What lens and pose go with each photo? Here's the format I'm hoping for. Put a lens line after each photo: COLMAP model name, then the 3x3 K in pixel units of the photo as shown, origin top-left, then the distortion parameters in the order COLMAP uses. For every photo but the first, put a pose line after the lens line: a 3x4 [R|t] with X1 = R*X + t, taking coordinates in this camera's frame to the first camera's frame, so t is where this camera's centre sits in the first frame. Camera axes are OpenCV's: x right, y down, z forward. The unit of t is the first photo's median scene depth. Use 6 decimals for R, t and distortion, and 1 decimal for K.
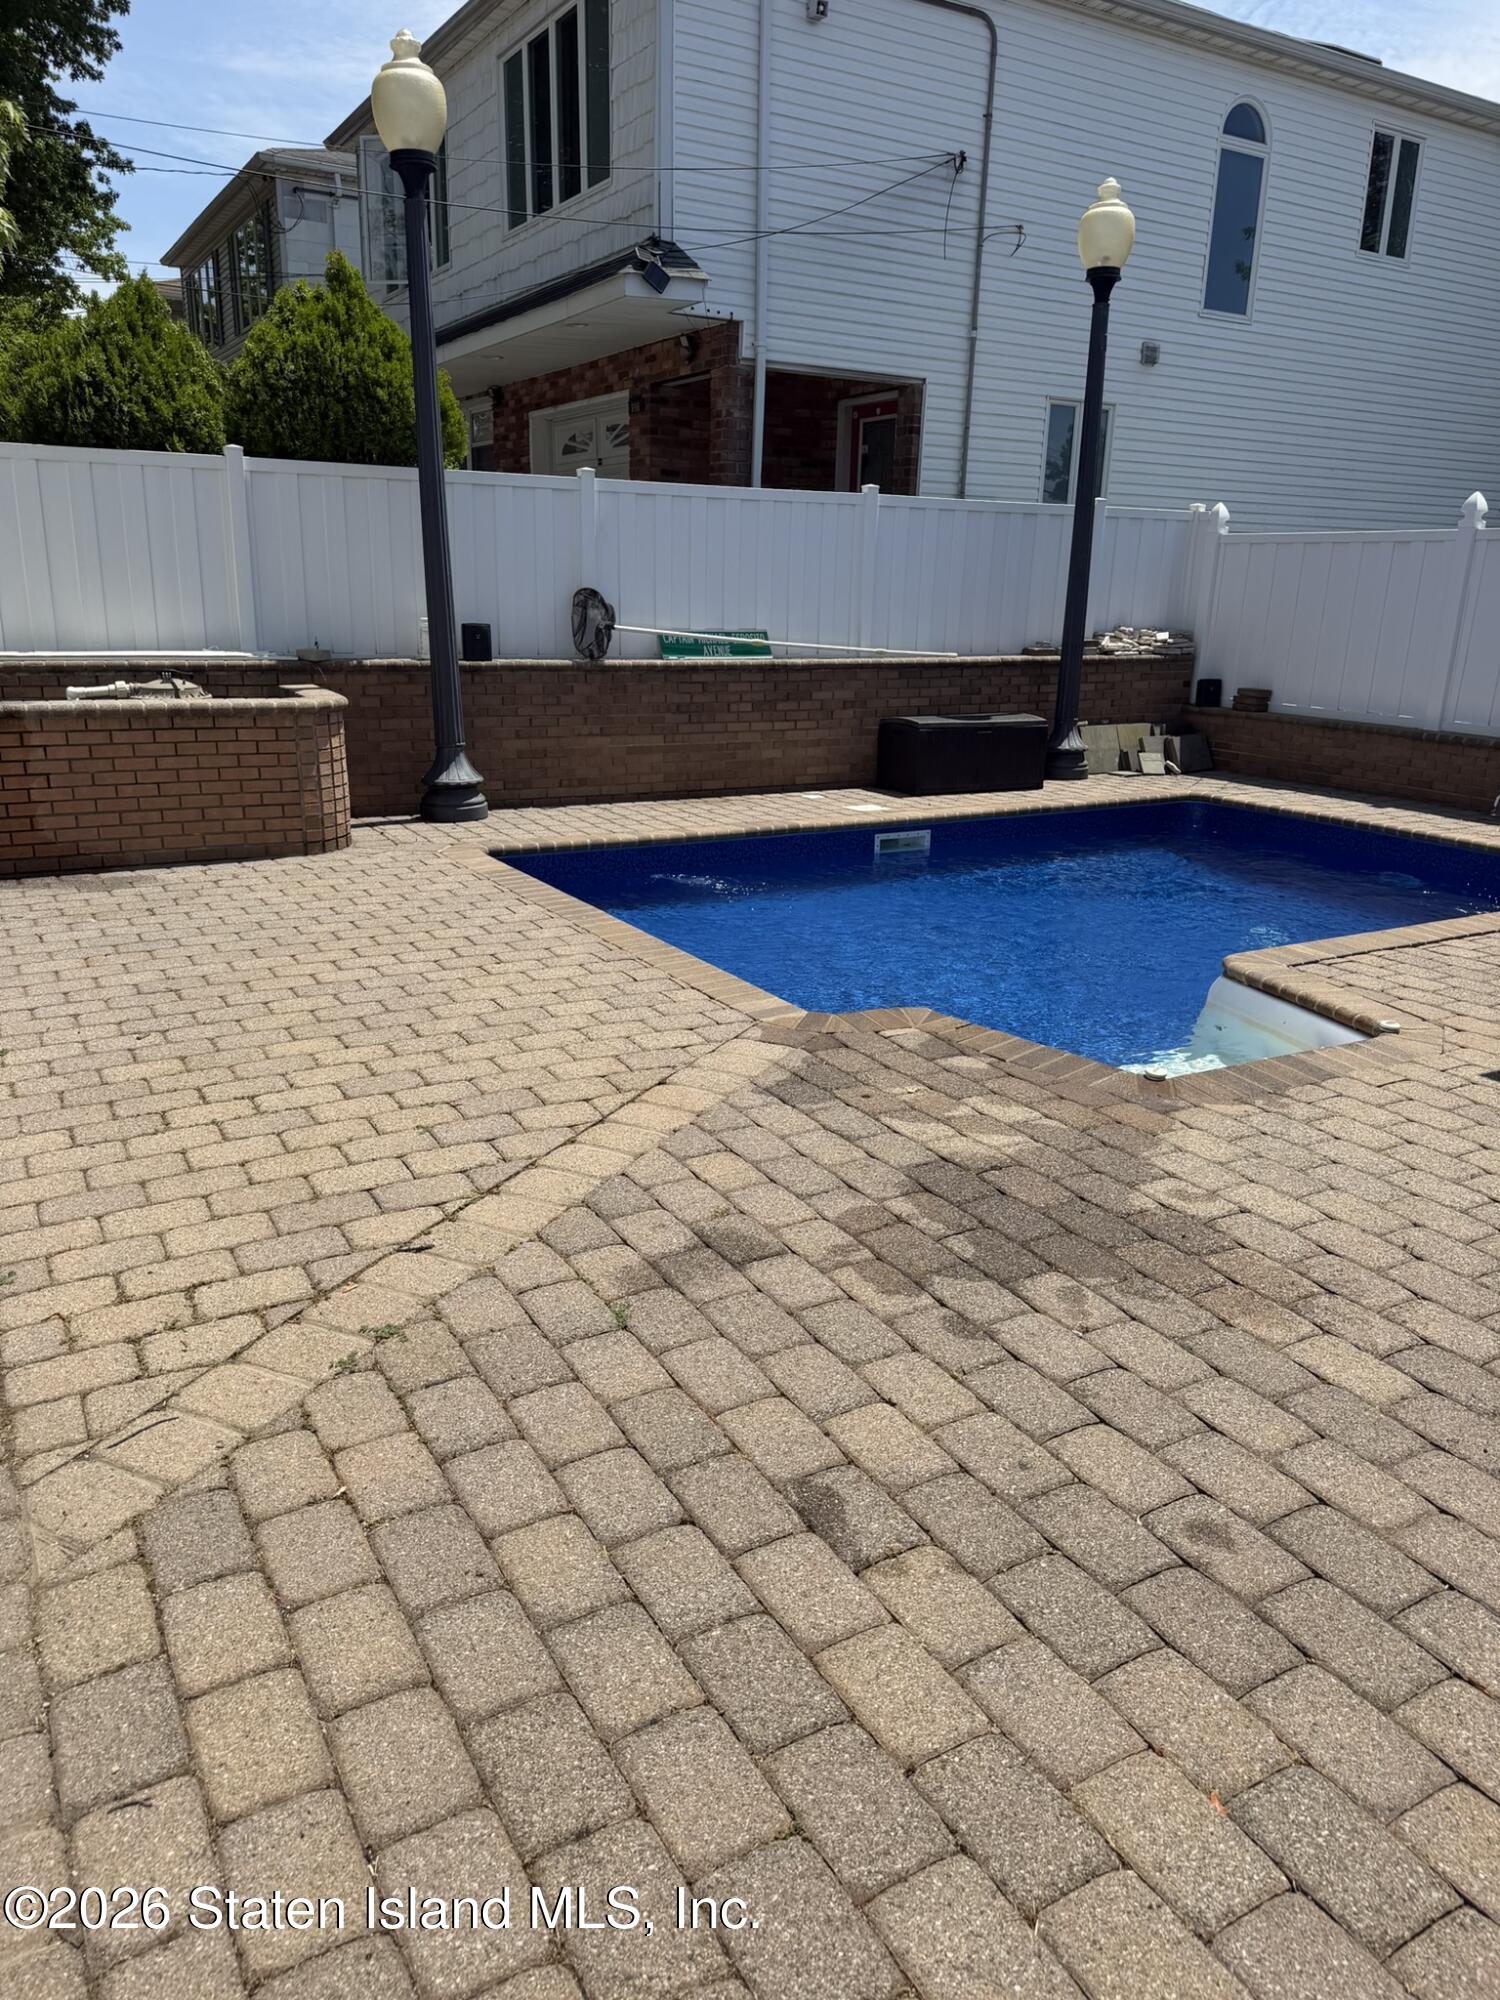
lens RADIAL K [[1402.8, 0, 725.2], [0, 1402.8, 1009.5], [0, 0, 1]] dist [0.115372, -0.180297]
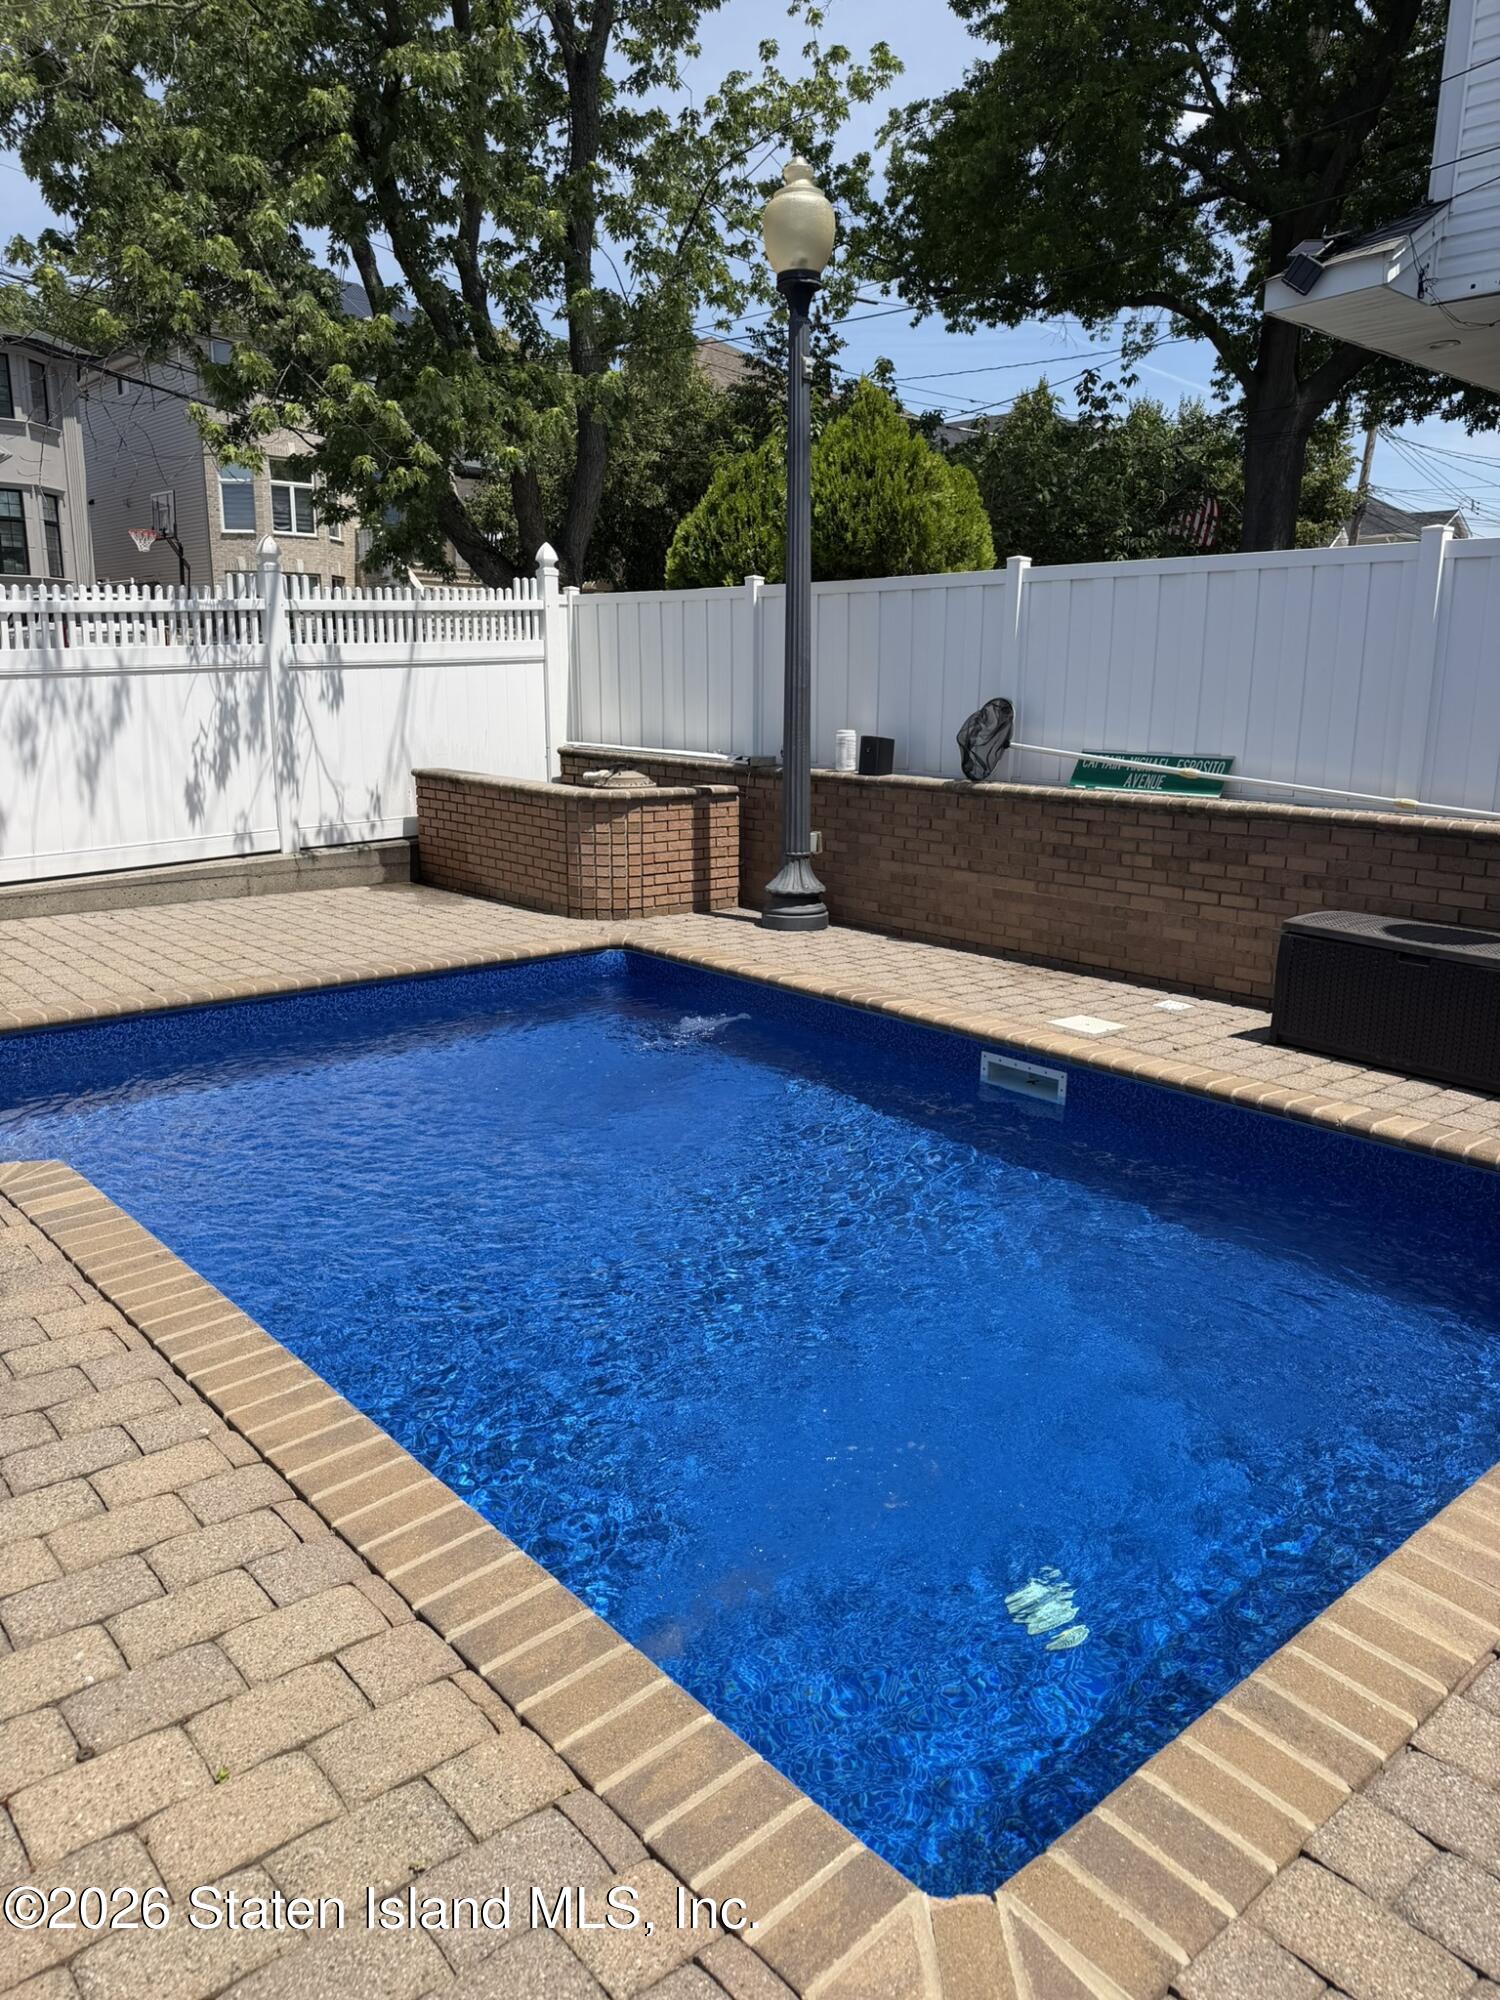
lens RADIAL K [[1402.8, 0, 725.2], [0, 1402.8, 1009.5], [0, 0, 1]] dist [0.115372, -0.180297]
pose [[0.190681, 0.213608, -0.958130, 0.666404], [-0.282077, 0.946797, 0.154944, -0.195462], [0.940252, 0.240721, 0.240791, 0.652897]]
